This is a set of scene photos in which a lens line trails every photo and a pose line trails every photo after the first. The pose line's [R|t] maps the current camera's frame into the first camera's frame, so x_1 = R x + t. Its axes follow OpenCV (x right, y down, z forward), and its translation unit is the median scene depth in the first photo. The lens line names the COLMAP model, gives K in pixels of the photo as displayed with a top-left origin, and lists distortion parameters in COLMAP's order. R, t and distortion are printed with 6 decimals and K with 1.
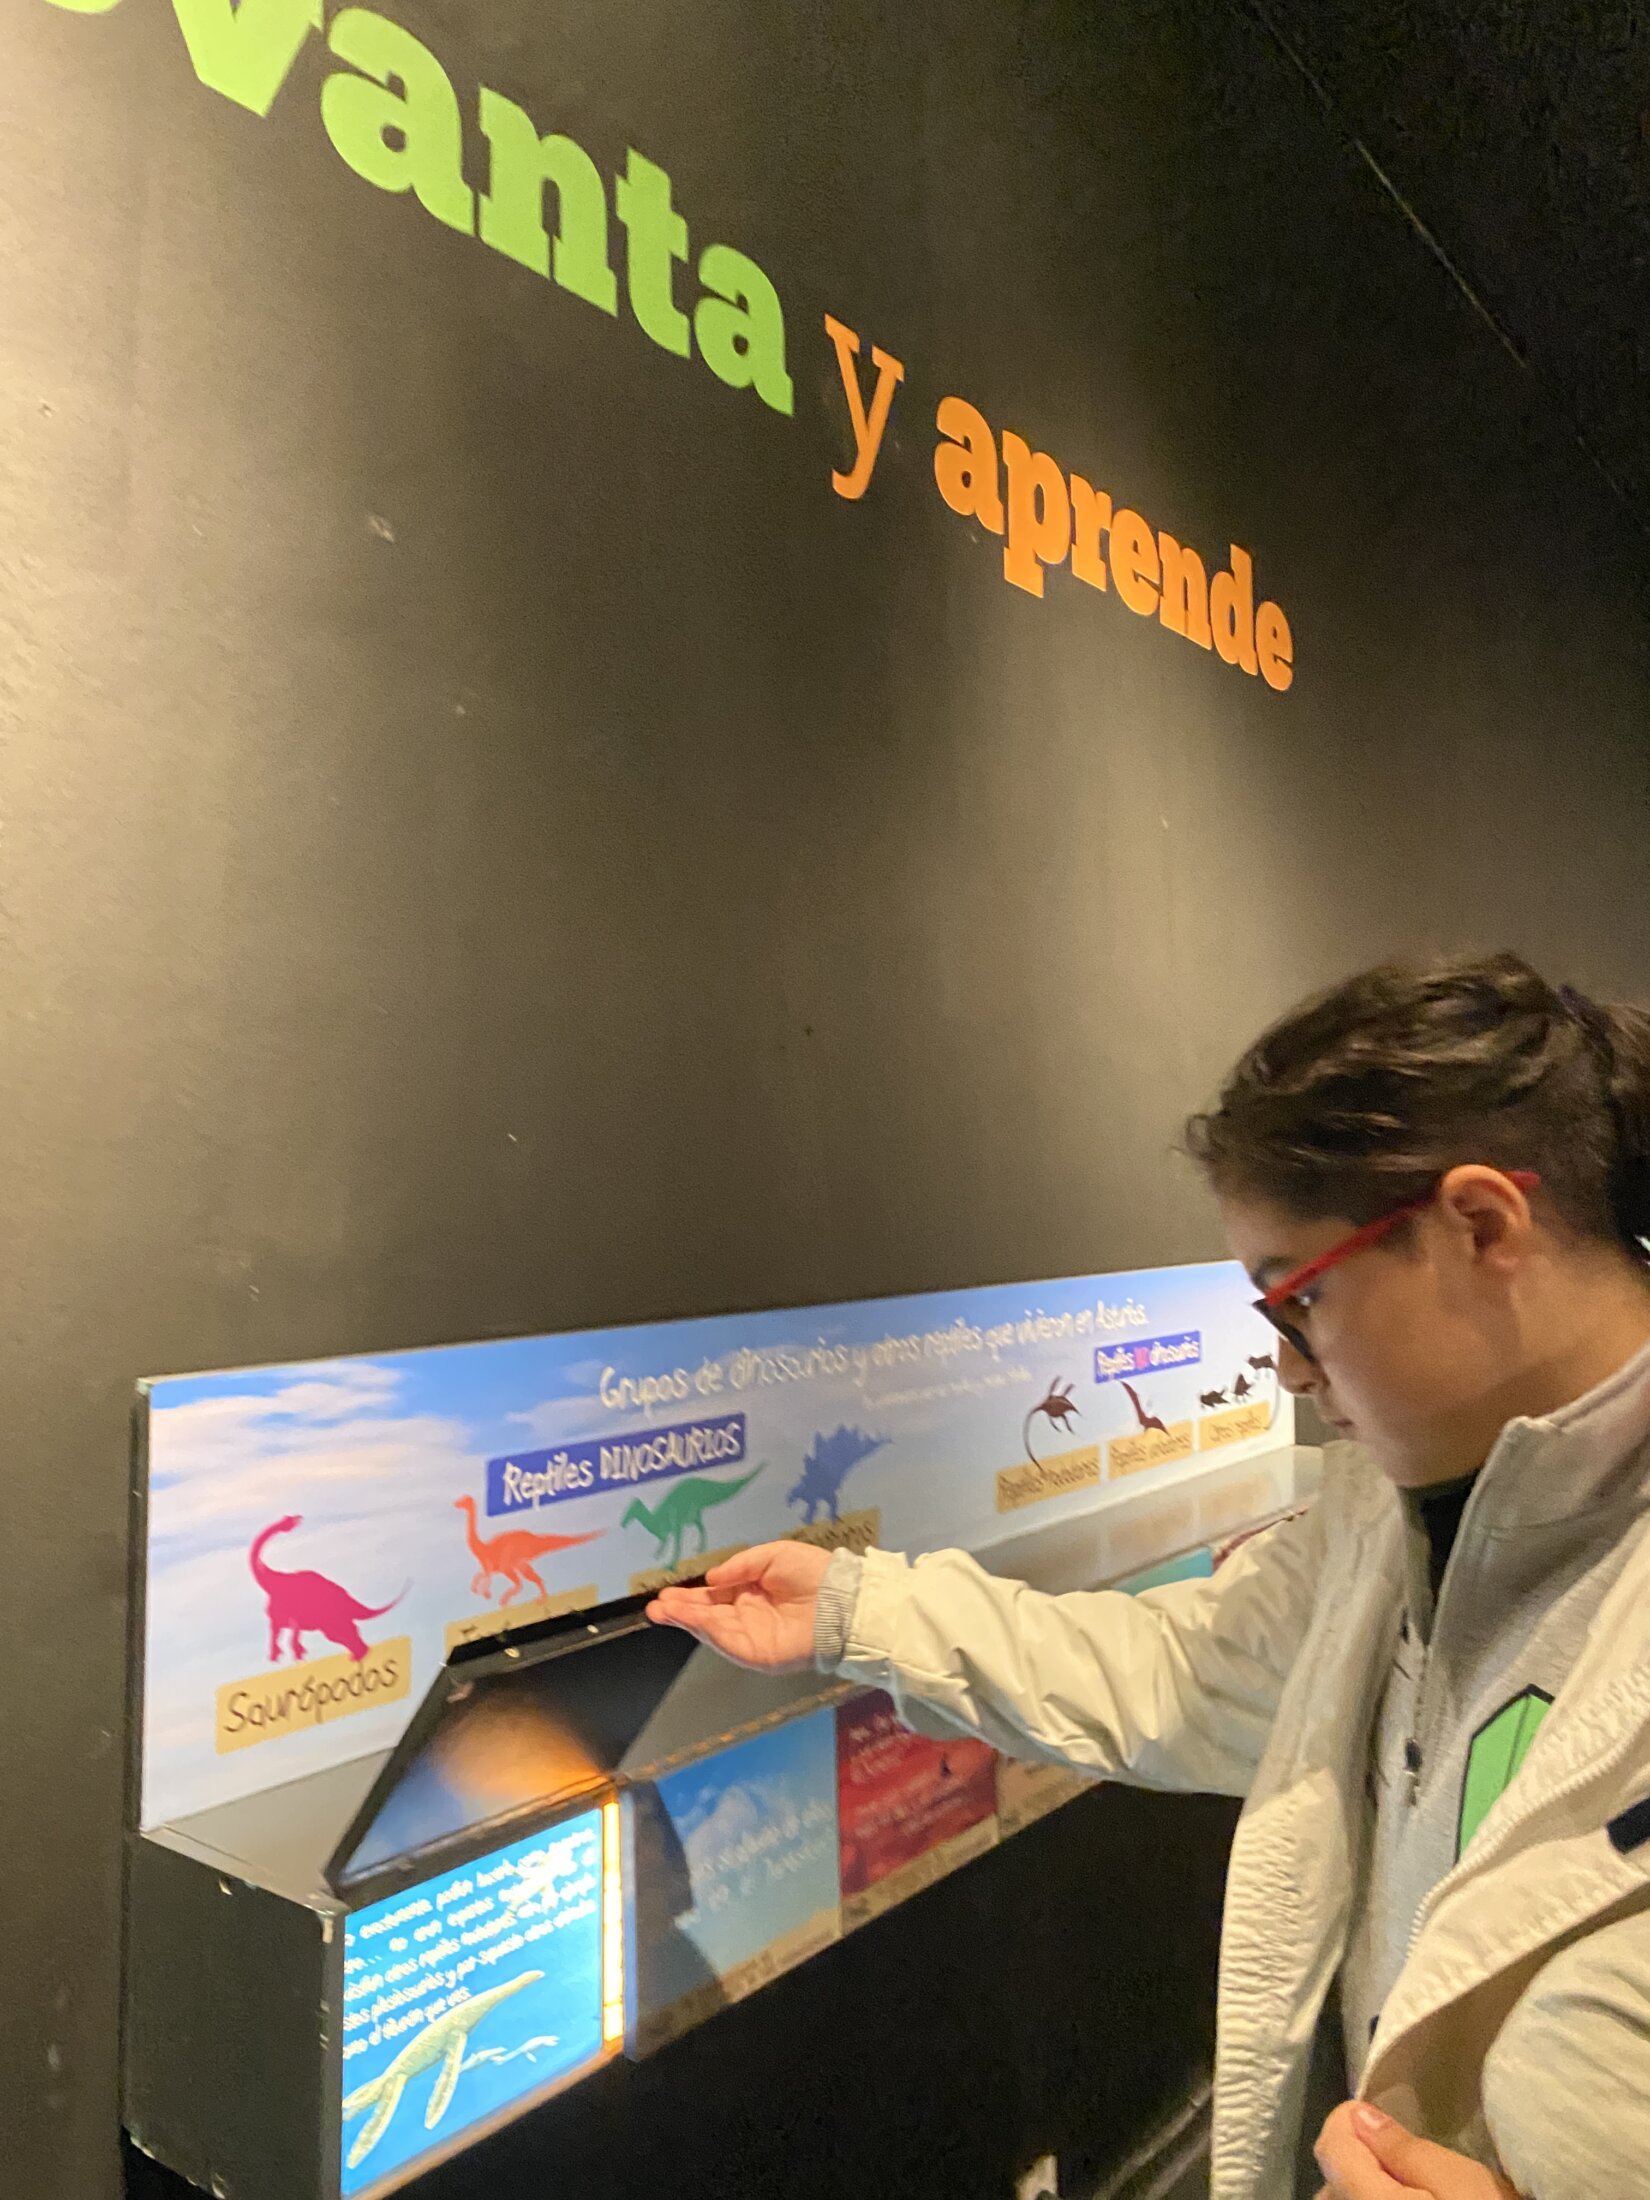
lens RADIAL K [[1470.7, 0, 825.0], [0, 1470.7, 1100.0], [0, 0, 1]] dist [-0.001793, -0.000539]
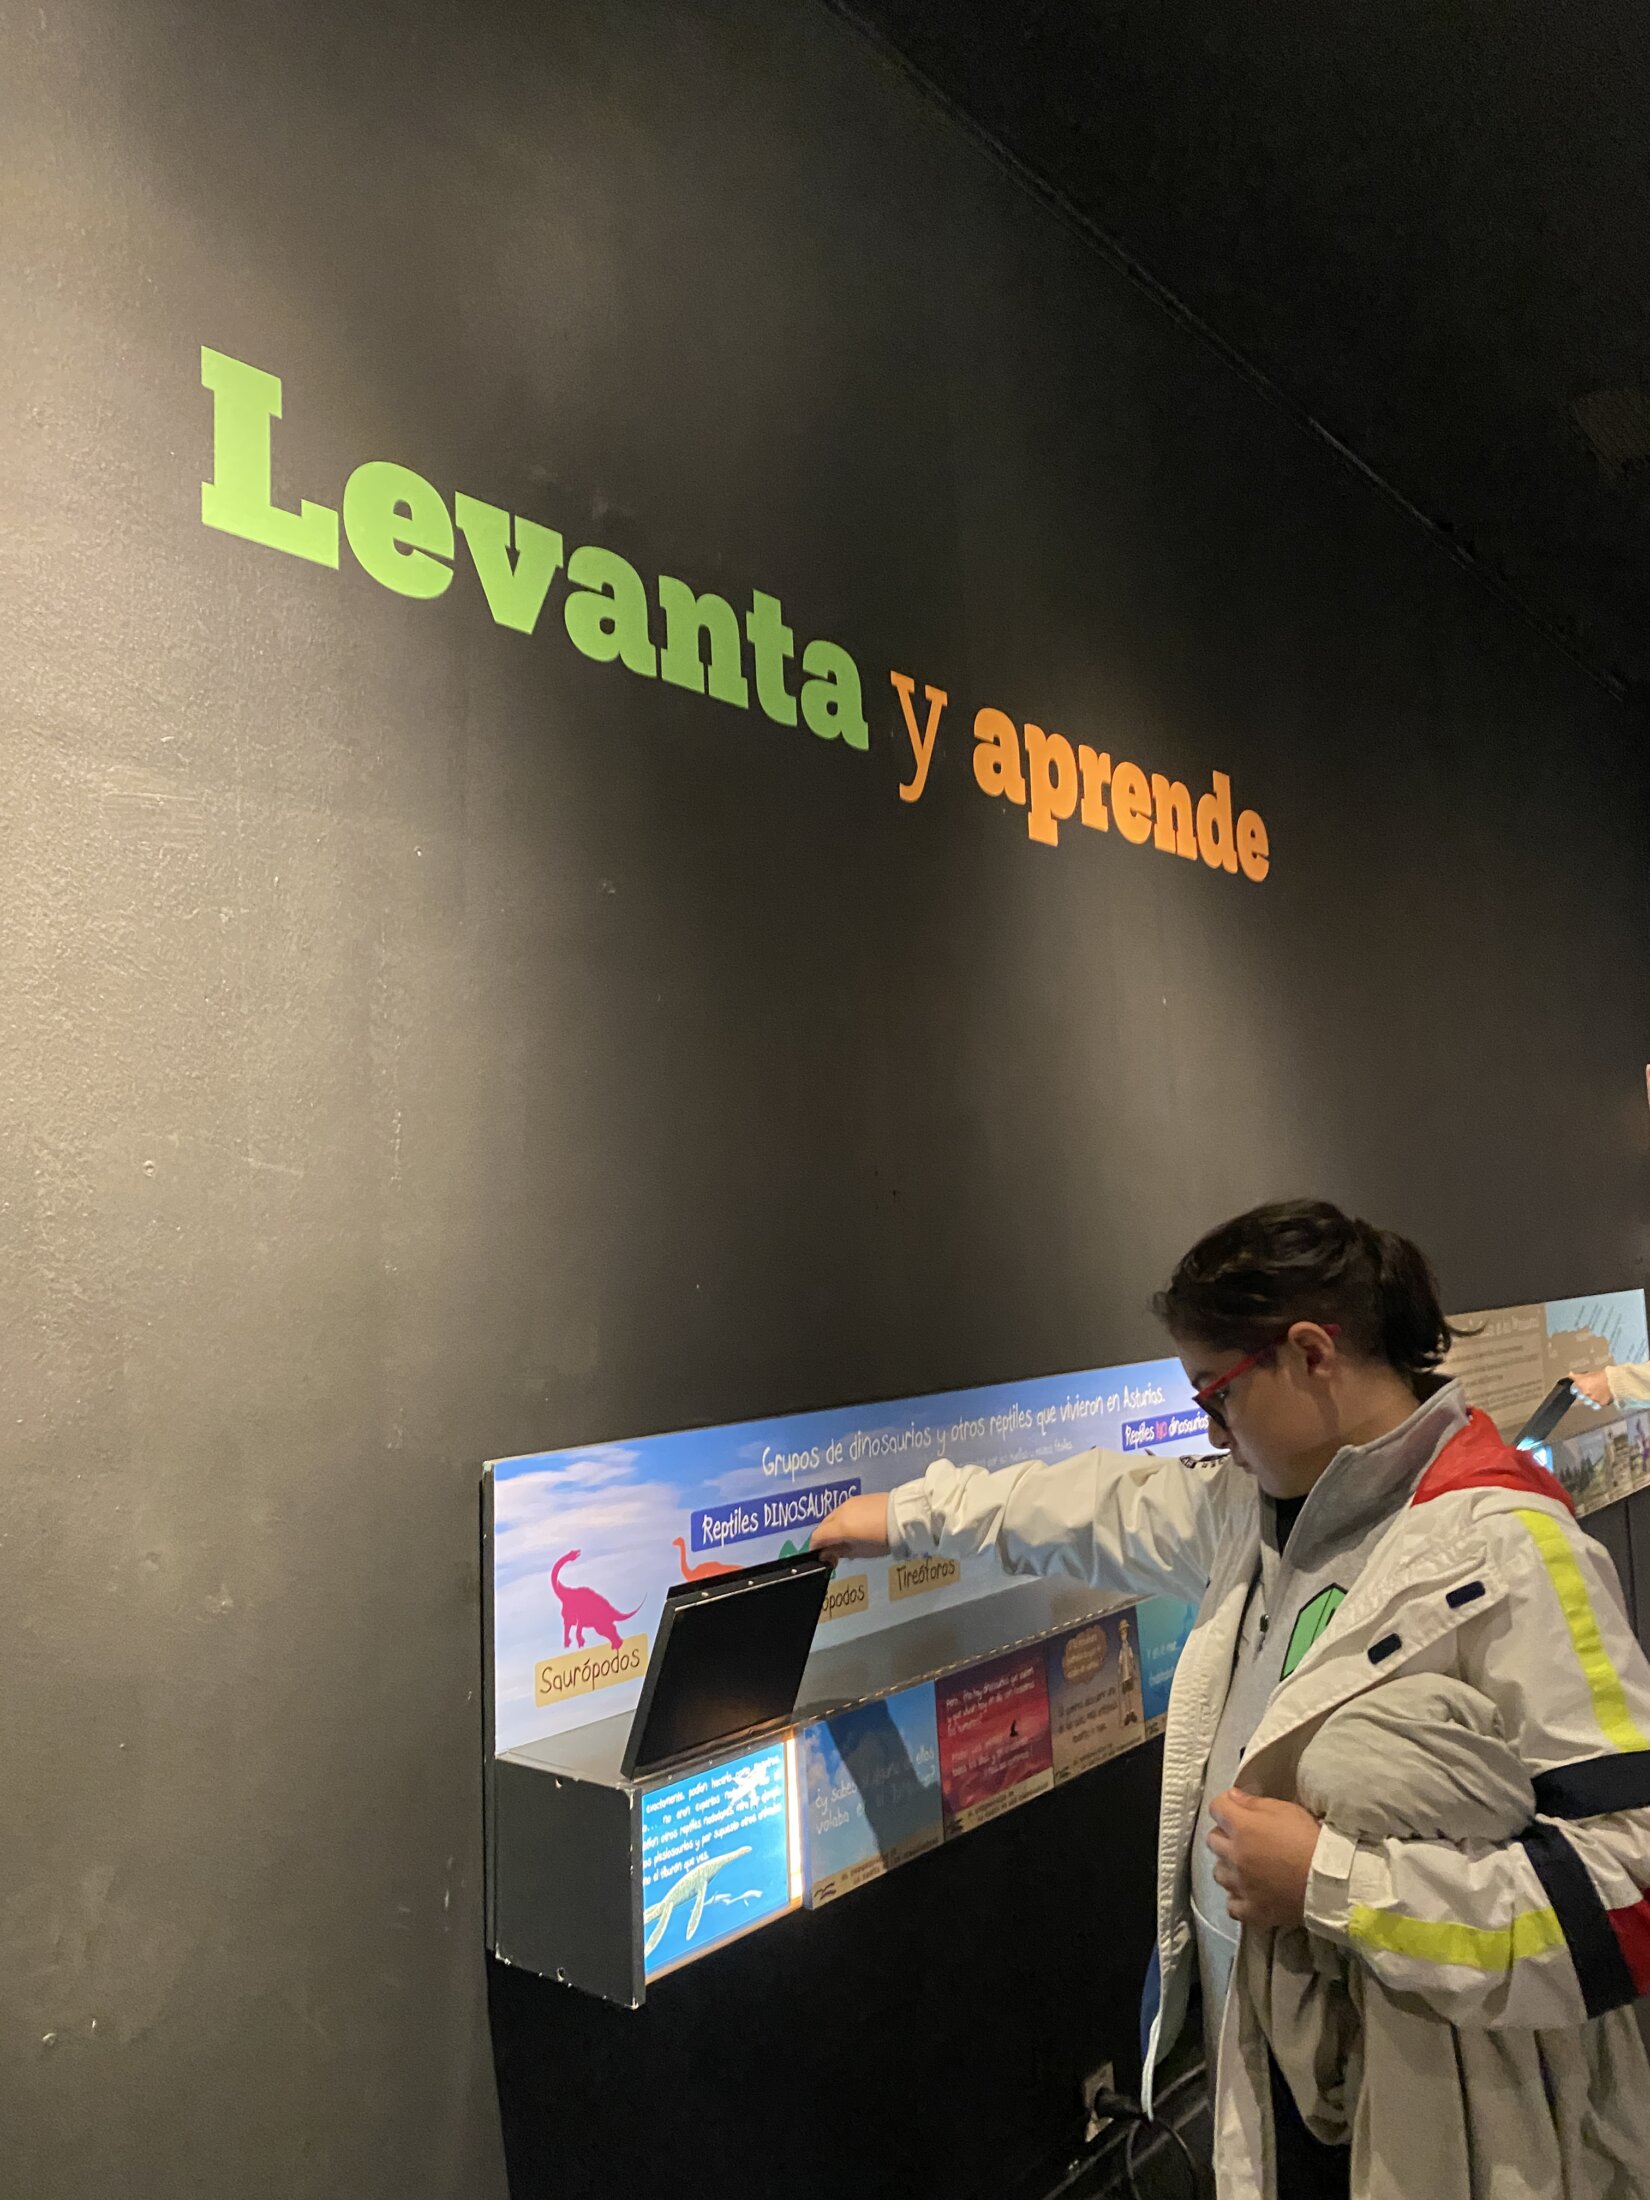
lens RADIAL K [[1470.7, 0, 825.0], [0, 1470.7, 1100.0], [0, 0, 1]] dist [-0.001793, -0.000539]
pose [[0.998917, -0.030441, -0.035200, -0.030649], [0.028659, 0.998335, -0.050059, -0.082733], [0.036666, 0.048995, 0.998126, -0.445498]]
